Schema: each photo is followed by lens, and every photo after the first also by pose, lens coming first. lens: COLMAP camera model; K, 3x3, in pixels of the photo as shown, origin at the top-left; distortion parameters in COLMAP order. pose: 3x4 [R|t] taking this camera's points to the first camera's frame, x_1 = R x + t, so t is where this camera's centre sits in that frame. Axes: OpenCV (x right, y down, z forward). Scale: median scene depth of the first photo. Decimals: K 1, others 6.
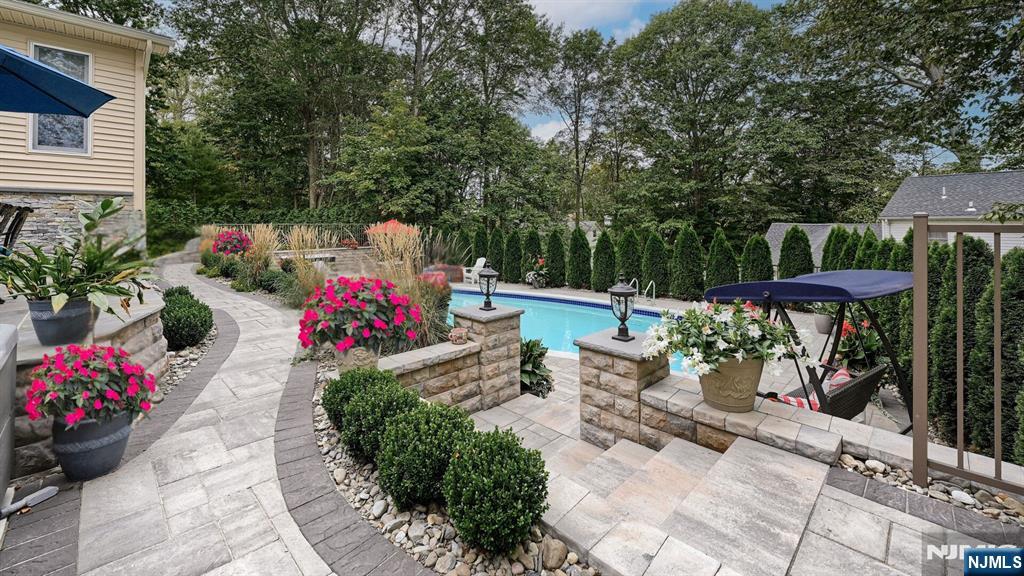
lens RADIAL K [[417.0, 0, 505.8], [0, 417.0, 246.4], [0, 0, 1]] dist [-0.002814, 0.000668]
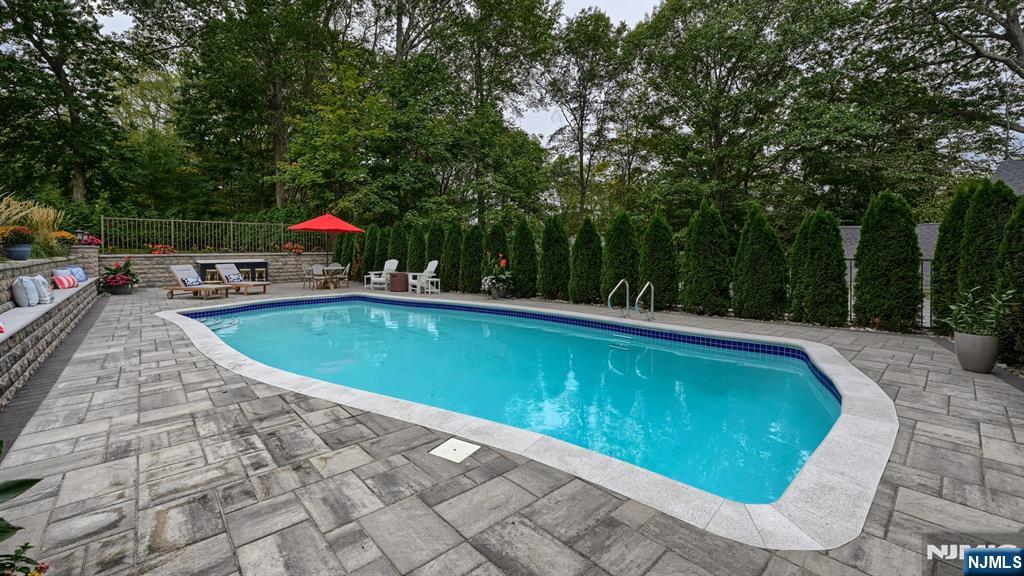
lens RADIAL K [[417.0, 0, 503.3], [0, 417.0, 279.3], [0, 0, 1]] dist [-0.002814, 0.000668]
pose [[0.999093, 0.006449, -0.042085, 0.077012], [-0.005504, 0.999731, 0.022537, 0.032517], [0.042219, -0.022285, 0.998860, 0.175508]]
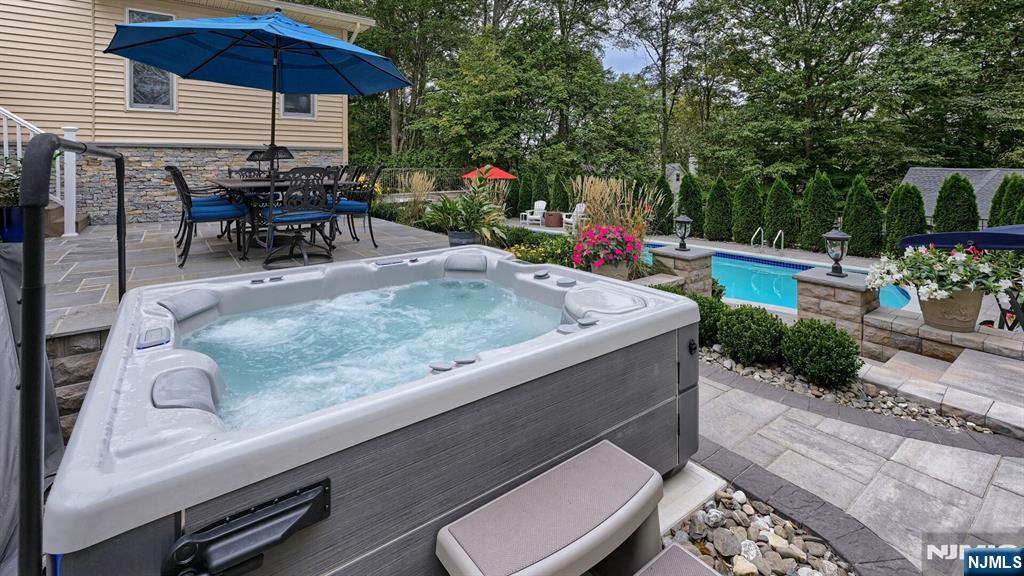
lens RADIAL K [[447.5, 0, 488.1], [0, 447.5, 198.7], [0, 0, 1]] dist [0.000282, -0.000342]
pose [[0.986048, 0.011807, -0.166045, -0.074048], [-0.008431, 0.999743, 0.021022, -0.003375], [0.166250, -0.019329, 0.985894, -0.067025]]
